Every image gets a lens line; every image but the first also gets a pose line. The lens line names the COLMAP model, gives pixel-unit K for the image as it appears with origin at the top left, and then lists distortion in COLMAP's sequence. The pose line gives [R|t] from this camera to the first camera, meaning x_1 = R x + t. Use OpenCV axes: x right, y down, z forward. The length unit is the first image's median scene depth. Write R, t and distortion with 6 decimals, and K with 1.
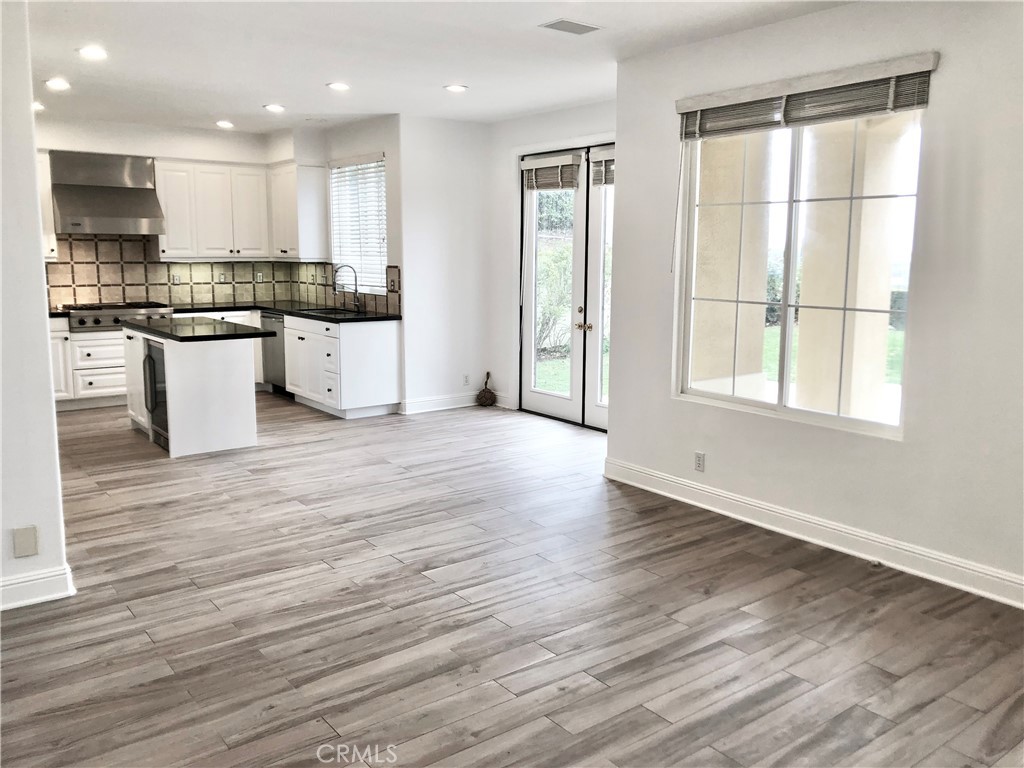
lens RADIAL K [[835.4, 0, 509.8], [0, 835.4, 378.6], [0, 0, 1]] dist [0.016612, -0.030131]
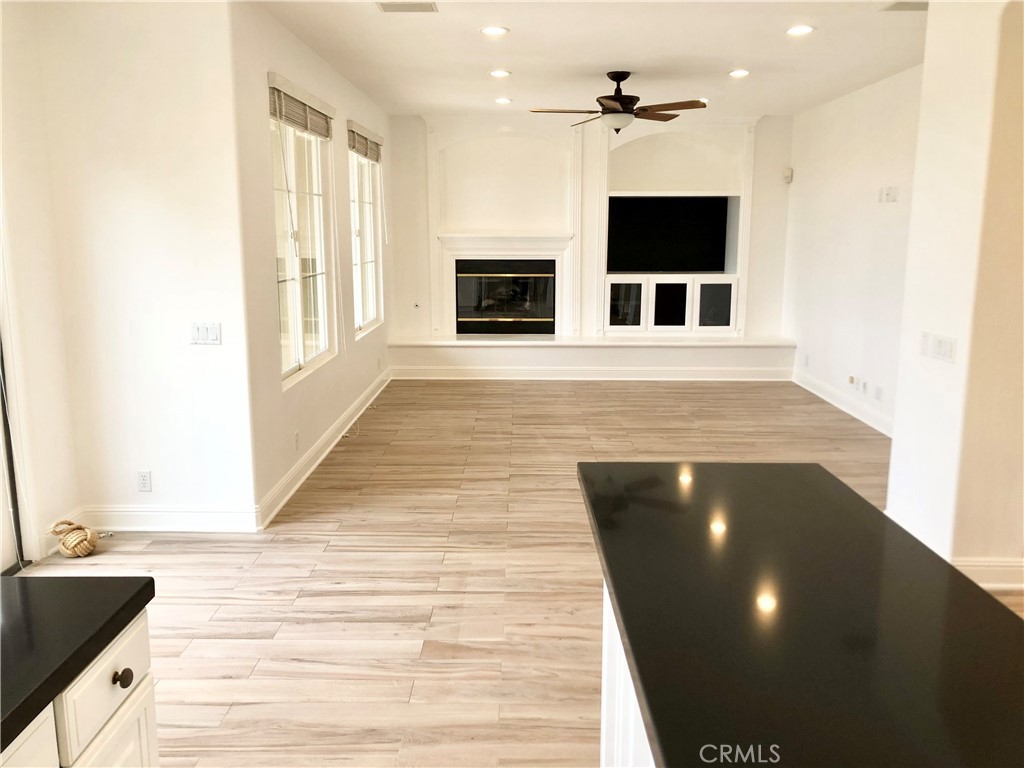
lens RADIAL K [[835.4, 0, 512.5], [0, 835.4, 382.4], [0, 0, 1]] dist [0.016612, -0.030131]
pose [[-0.794397, -0.117131, 0.595998, -0.405754], [0.090067, 0.947667, 0.306292, -0.180115], [-0.600684, 0.296997, -0.742274, 1.093752]]
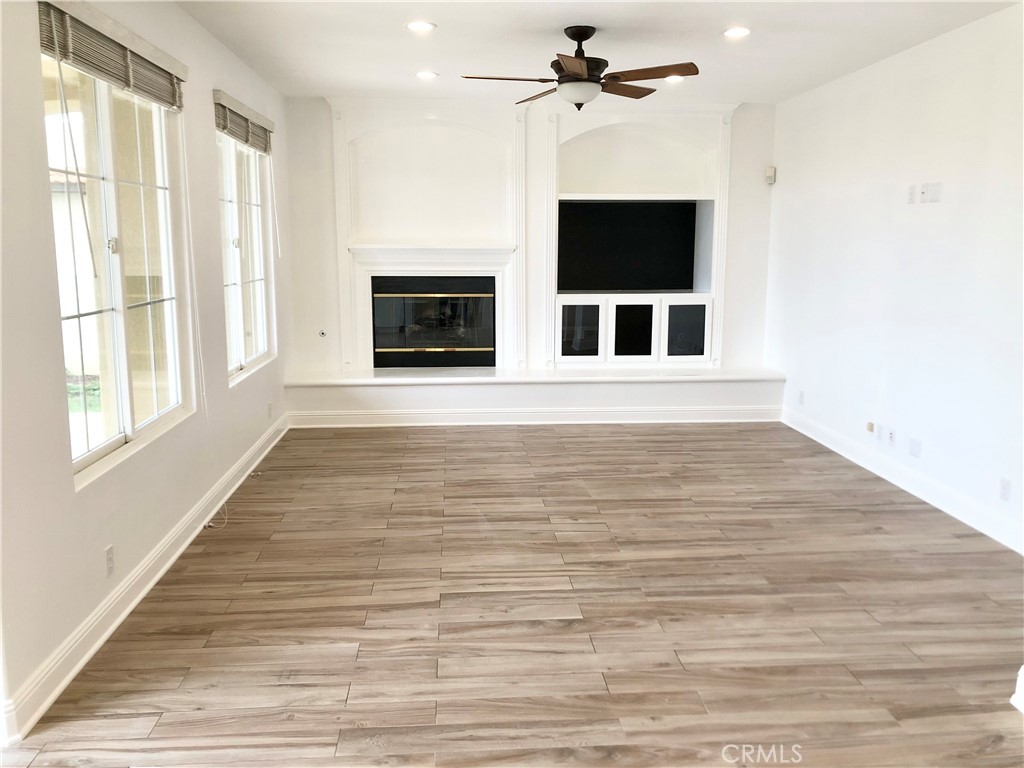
lens RADIAL K [[835.4, 0, 517.3], [0, 835.4, 384.8], [0, 0, 1]] dist [0.016612, -0.030131]
pose [[-0.844073, -0.097730, 0.527247, -0.265141], [0.077801, 0.950527, 0.300740, -0.144586], [-0.530554, 0.294867, -0.794711, 0.909338]]
